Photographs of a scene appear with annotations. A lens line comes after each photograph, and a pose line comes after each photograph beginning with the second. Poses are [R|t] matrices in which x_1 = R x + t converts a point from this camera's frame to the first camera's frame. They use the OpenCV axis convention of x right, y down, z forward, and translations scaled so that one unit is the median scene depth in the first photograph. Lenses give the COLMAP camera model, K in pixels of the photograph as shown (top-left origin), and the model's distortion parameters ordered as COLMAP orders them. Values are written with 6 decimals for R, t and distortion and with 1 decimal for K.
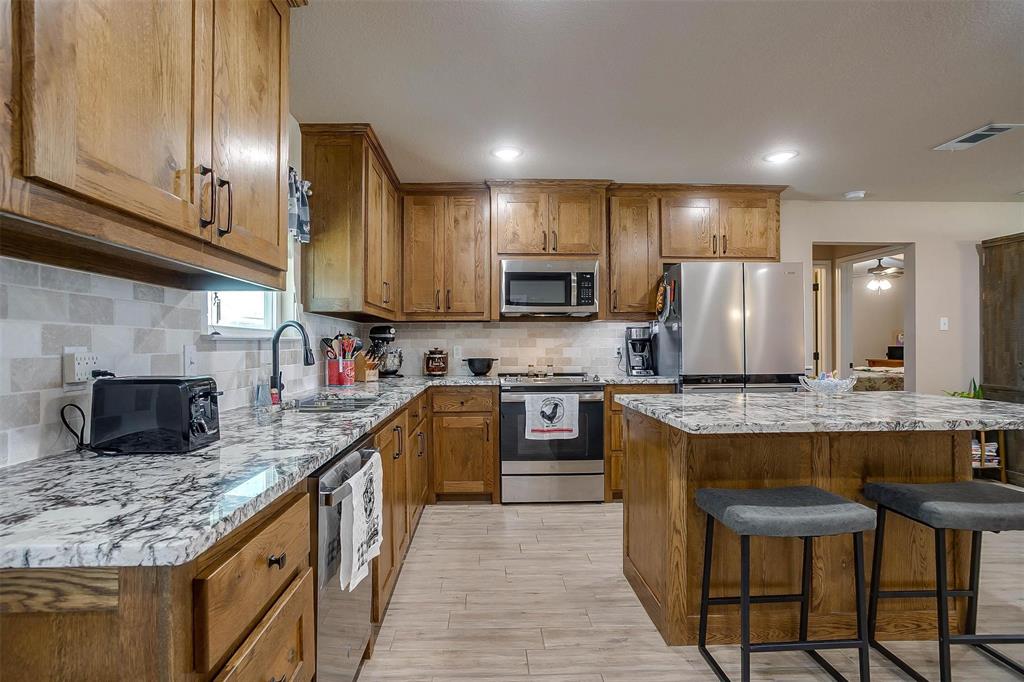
lens RADIAL K [[498.1, 0, 493.9], [0, 498.1, 343.7], [0, 0, 1]] dist [-0.047624, 0.019154]
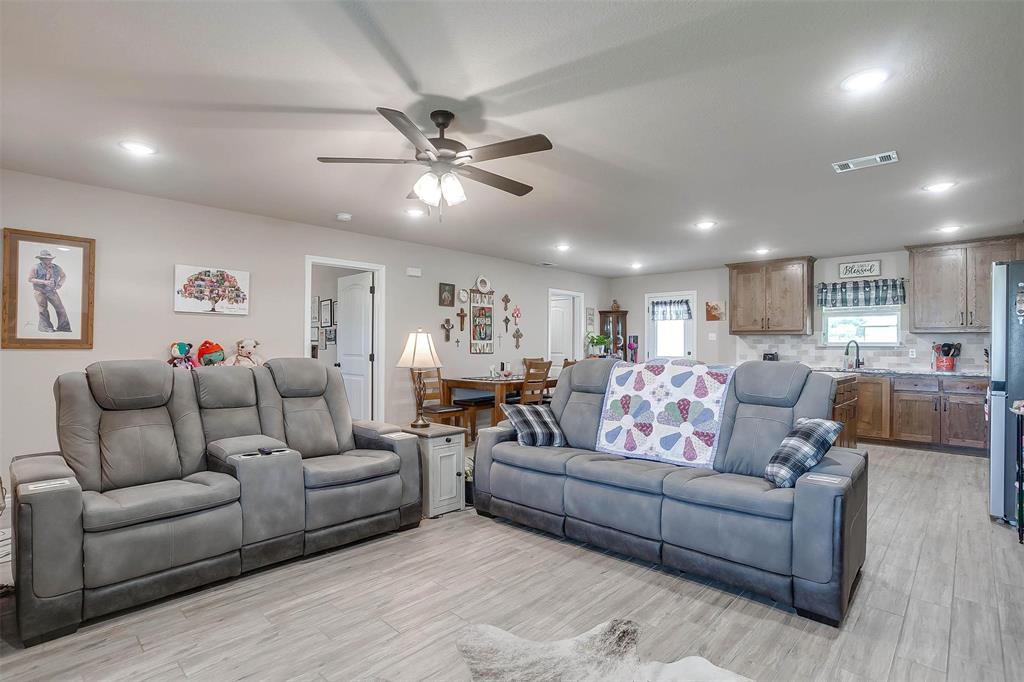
lens RADIAL K [[498.1, 0, 496.4], [0, 498.1, 342.2], [0, 0, 1]] dist [-0.054775, 0.023241]
pose [[-0.716835, -0.010768, -0.697160, 1.788017], [-0.005945, 0.999939, -0.009331, 0.003408], [0.697217, -0.002544, -0.716855, 0.914375]]
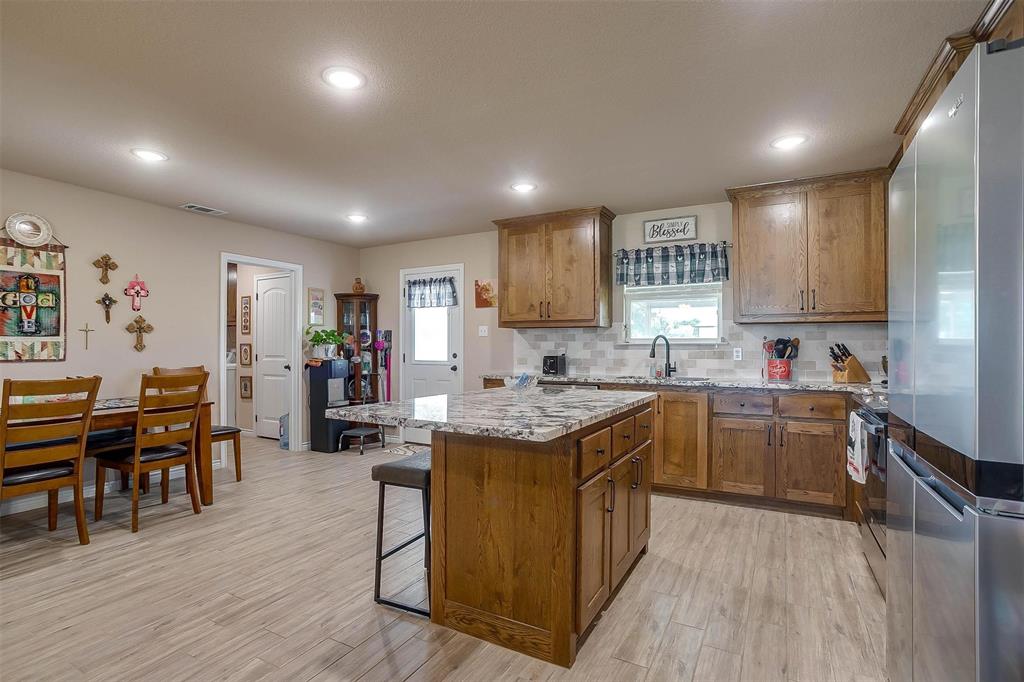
lens RADIAL K [[498.1, 0, 508.3], [0, 498.1, 342.9], [0, 0, 1]] dist [-0.047624, 0.019154]
pose [[-0.503088, -0.006744, -0.864209, 0.903474], [0.001289, 0.999963, -0.008554, 0.000977], [0.864234, -0.005418, -0.503060, 0.837801]]
